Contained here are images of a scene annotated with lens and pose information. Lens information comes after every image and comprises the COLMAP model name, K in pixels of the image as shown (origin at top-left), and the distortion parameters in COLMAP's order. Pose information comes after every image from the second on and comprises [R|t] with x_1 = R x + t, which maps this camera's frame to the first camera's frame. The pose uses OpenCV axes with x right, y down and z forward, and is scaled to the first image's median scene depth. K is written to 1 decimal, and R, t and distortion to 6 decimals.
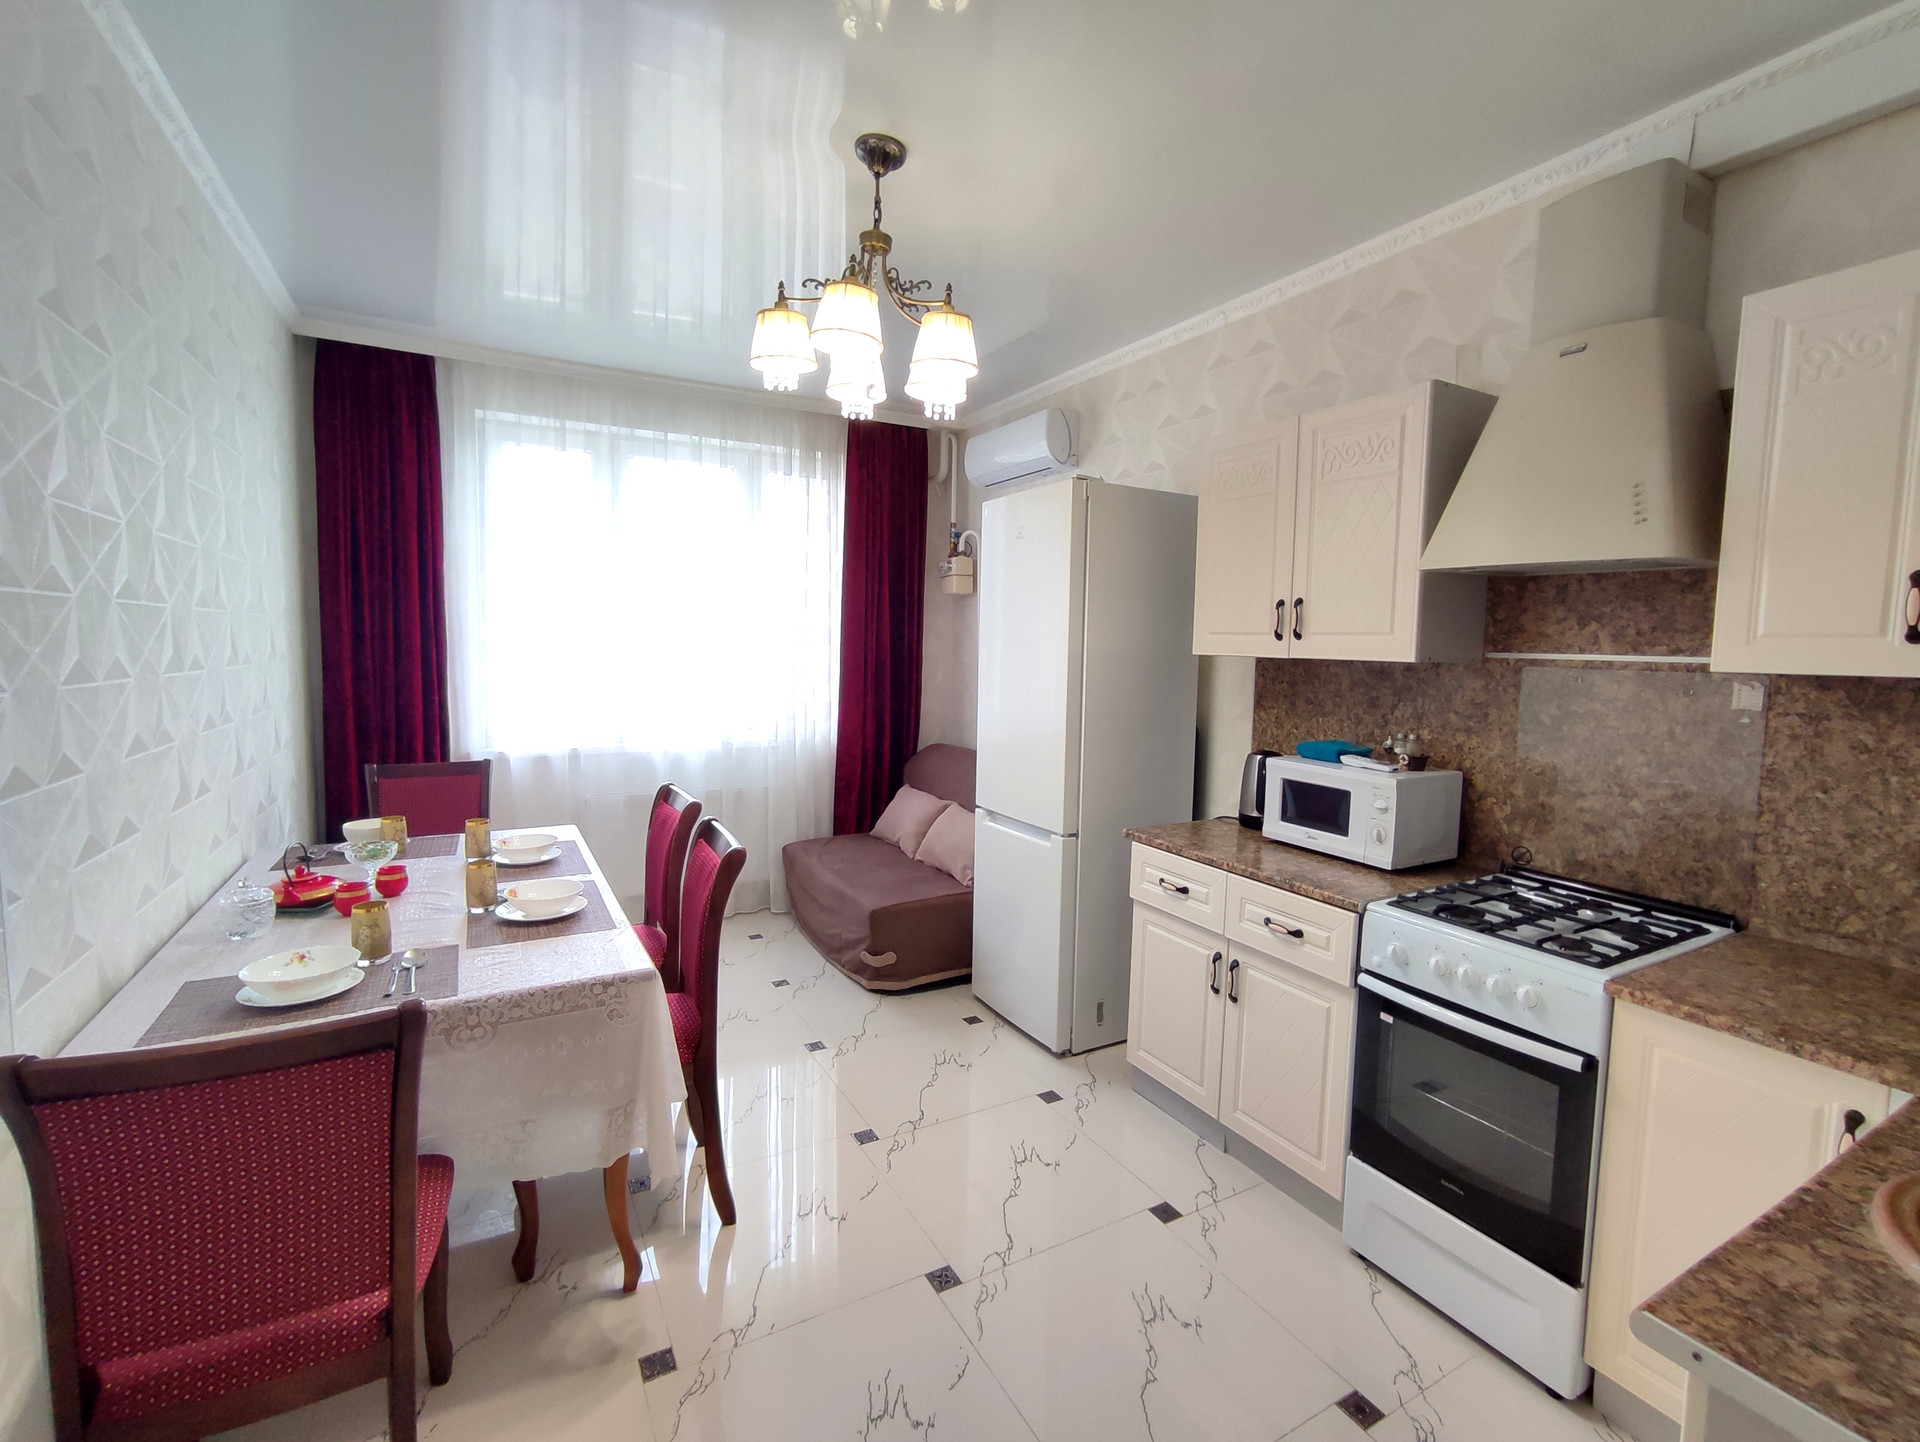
lens RADIAL K [[877.6, 0, 972.0], [0, 877.6, 714.3], [0, 0, 1]] dist [-0.001283, 0.011566]
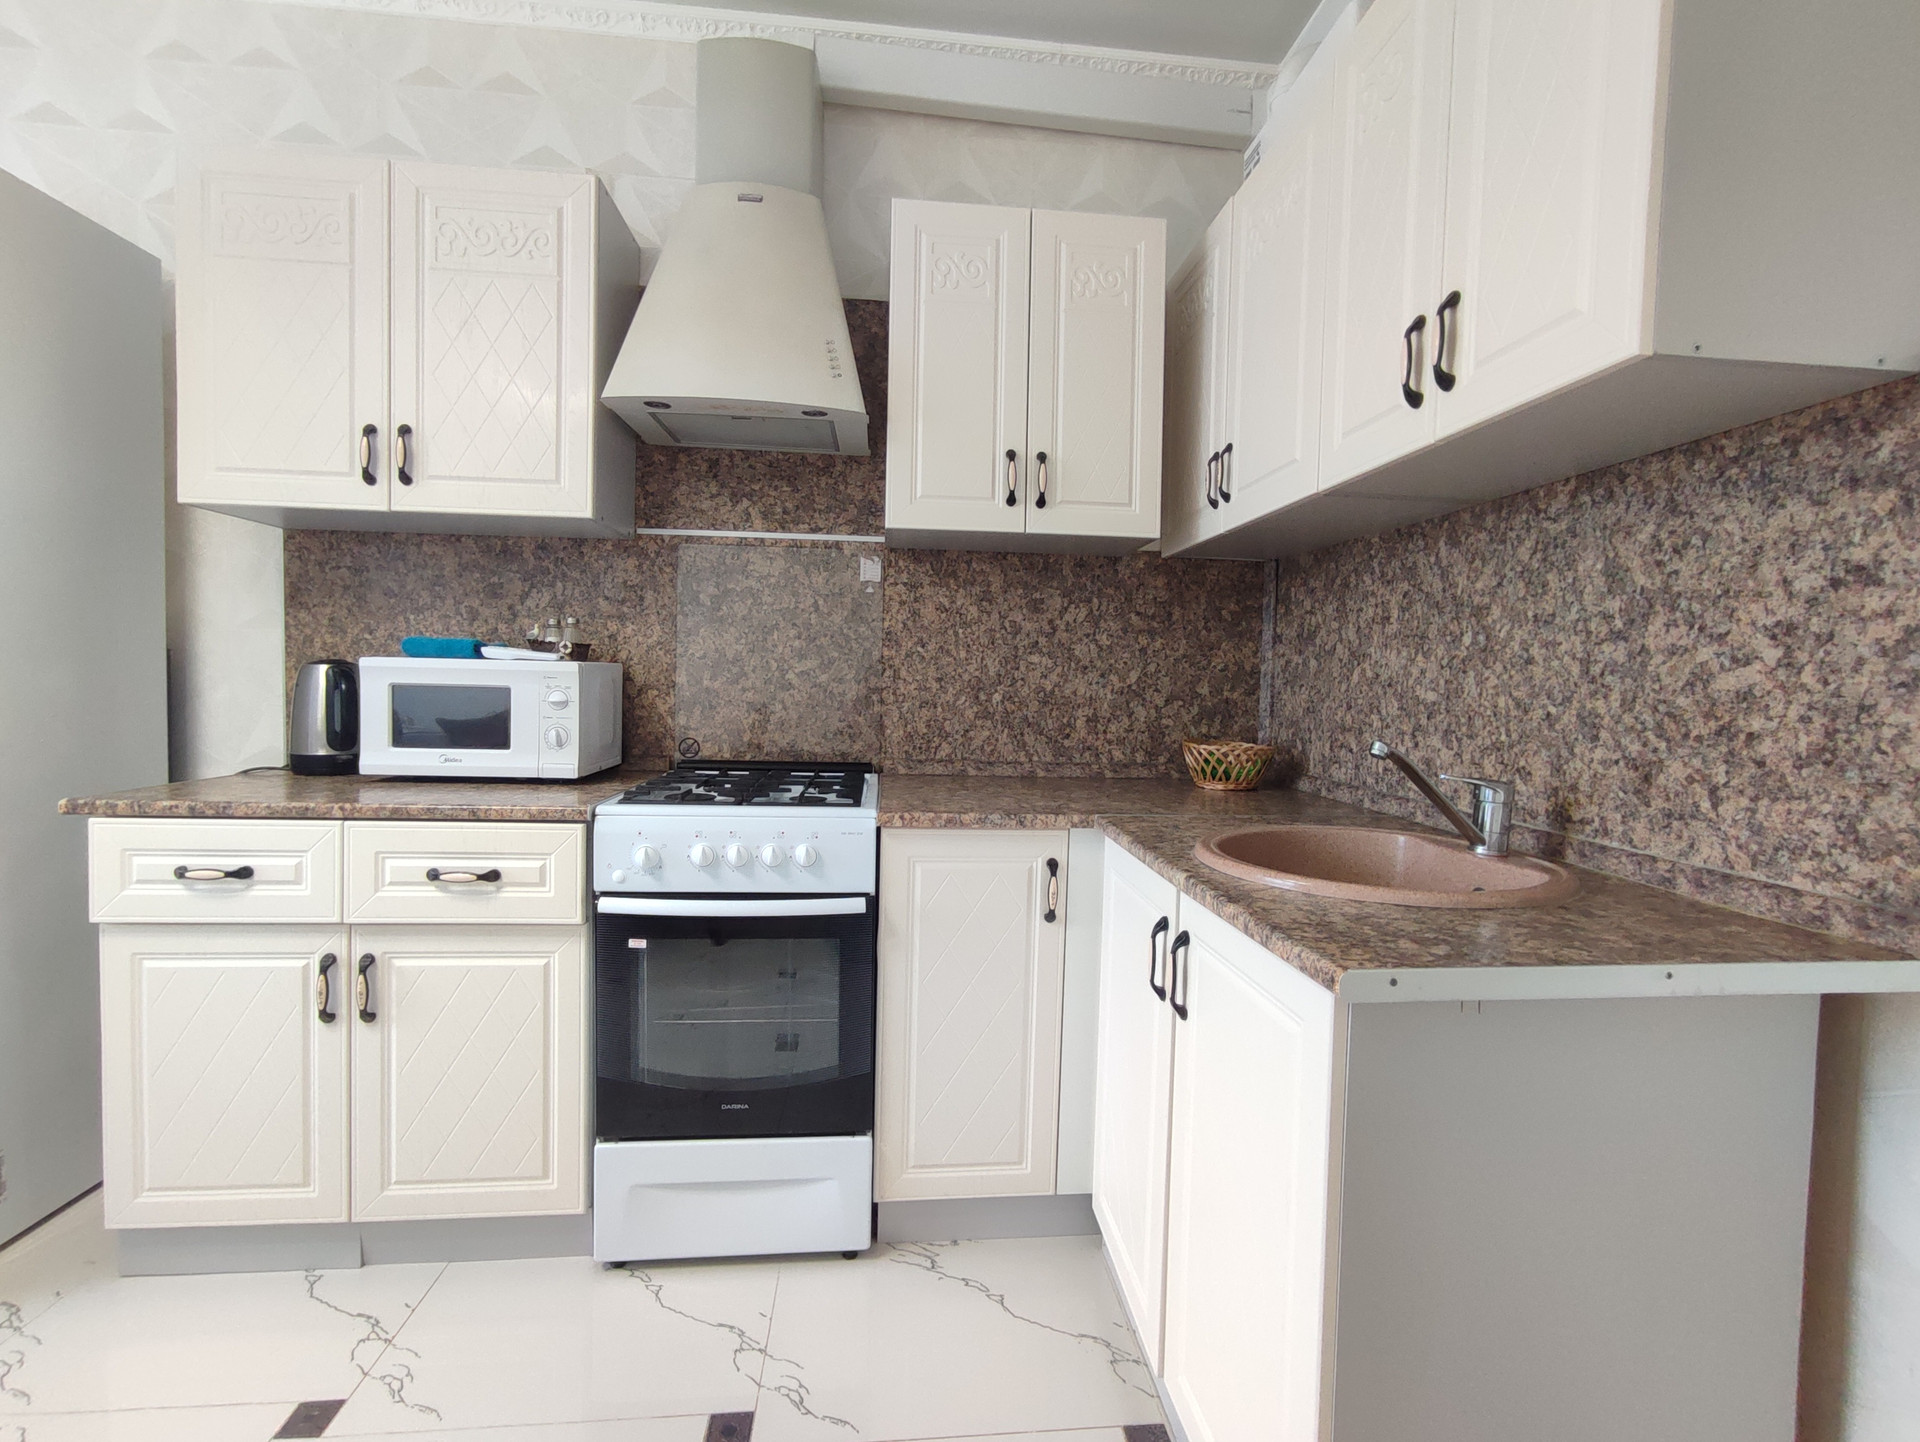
lens RADIAL K [[867.3, 0, 971.8], [0, 867.3, 711.6], [0, 0, 1]] dist [-0.036961, 0.026265]
pose [[0.412175, -0.043320, 0.910074, -0.085503], [0.062754, 0.997847, 0.019077, 0.128298], [-0.908941, 0.049248, 0.414006, 0.358954]]
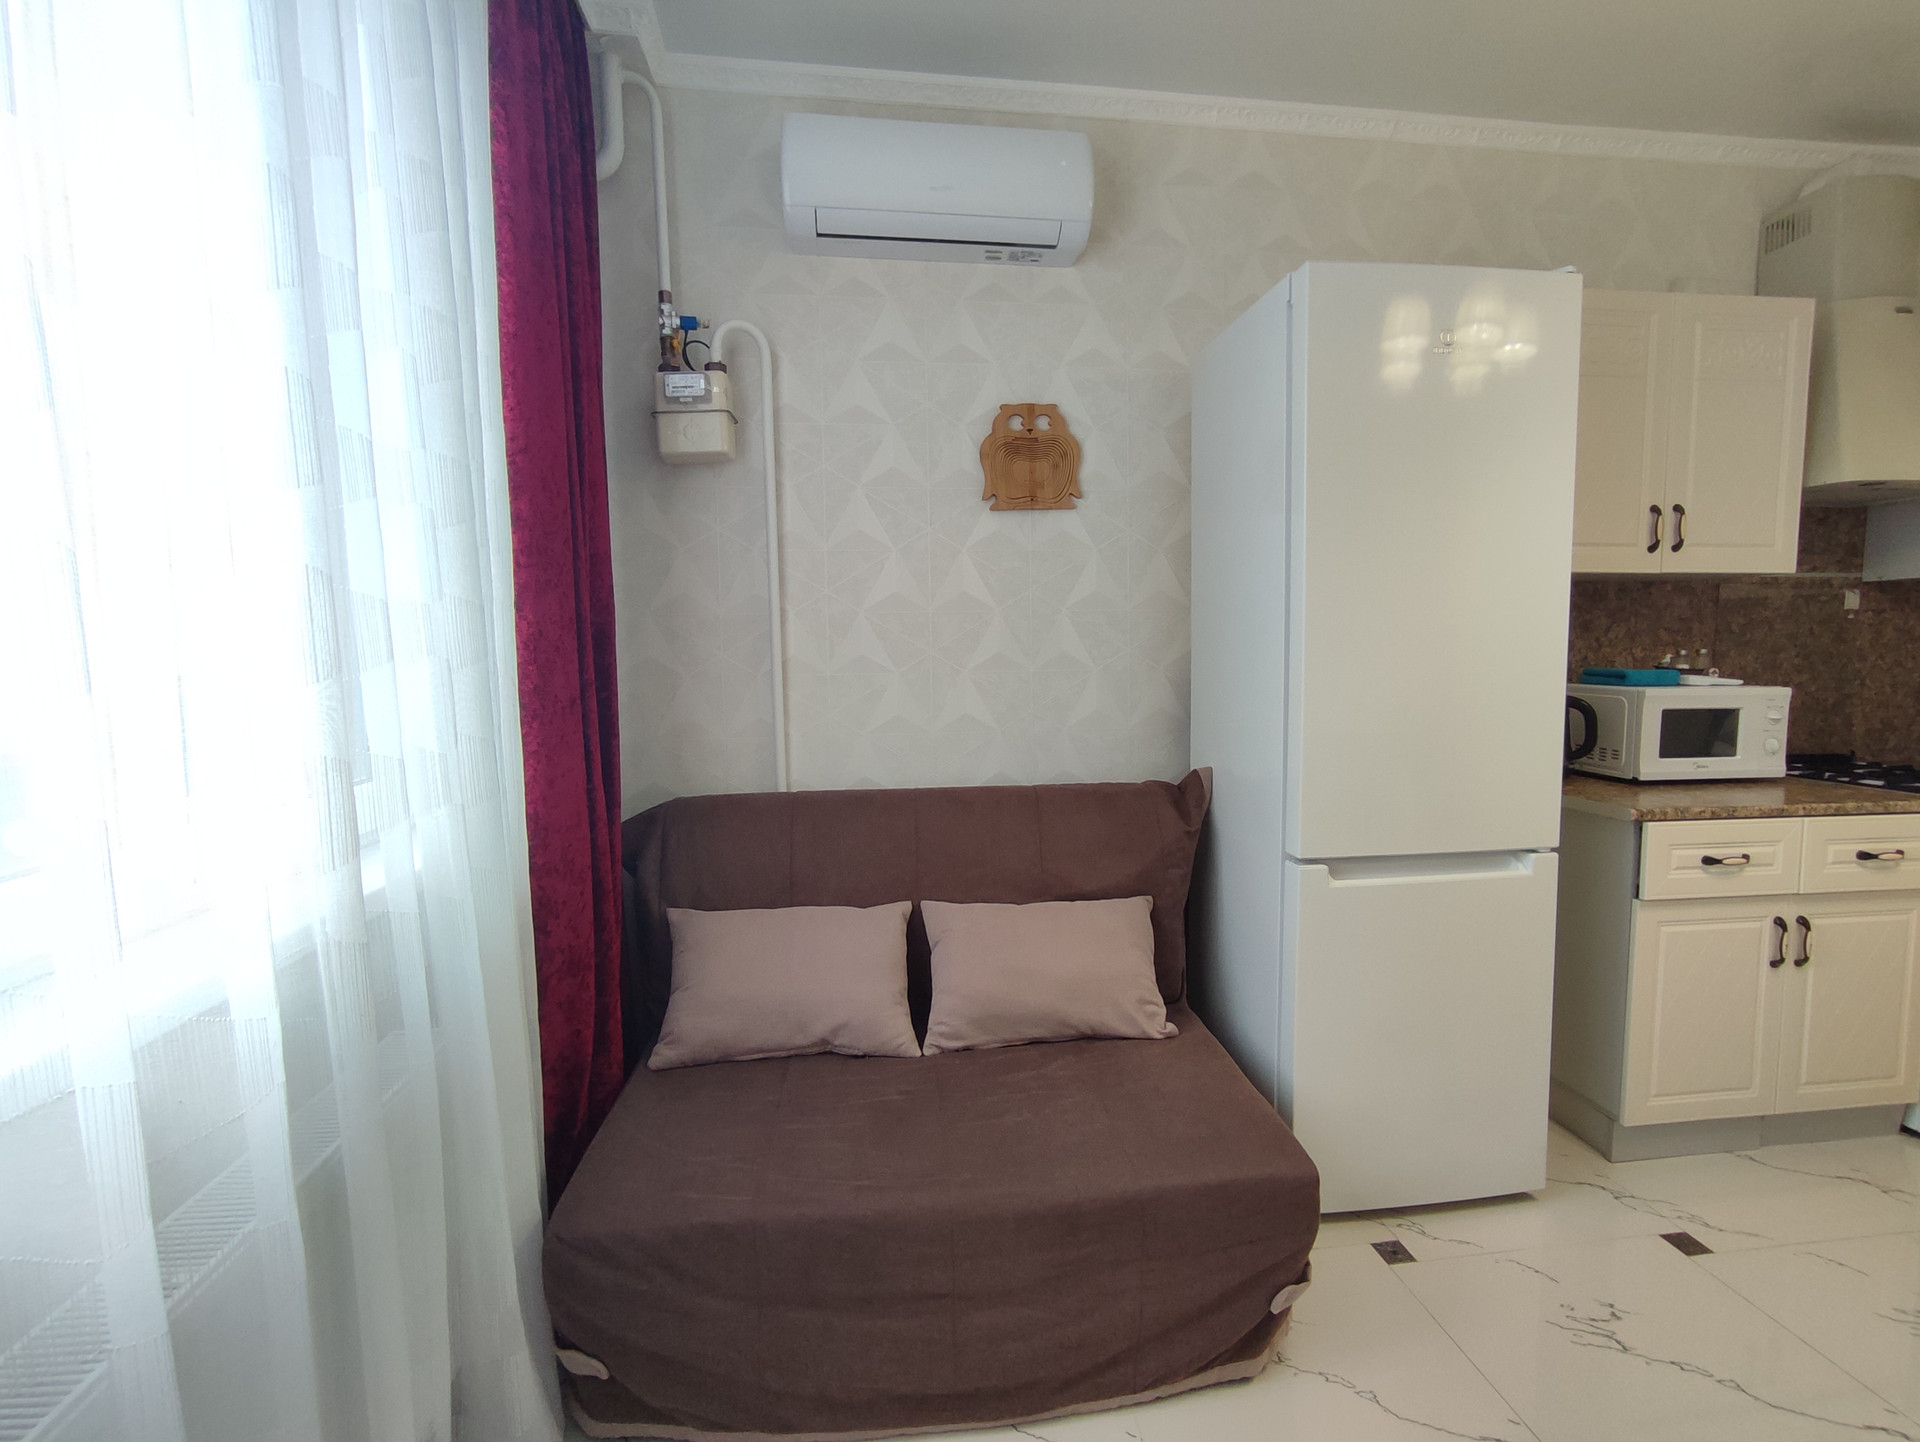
lens RADIAL K [[877.6, 0, 972.0], [0, 877.6, 714.3], [0, 0, 1]] dist [-0.001283, 0.011566]
pose [[0.355692, -0.094527, 0.929811, -0.838519], [0.091224, 0.993633, 0.066118, -0.051593], [-0.930141, 0.061304, 0.362050, 1.545741]]
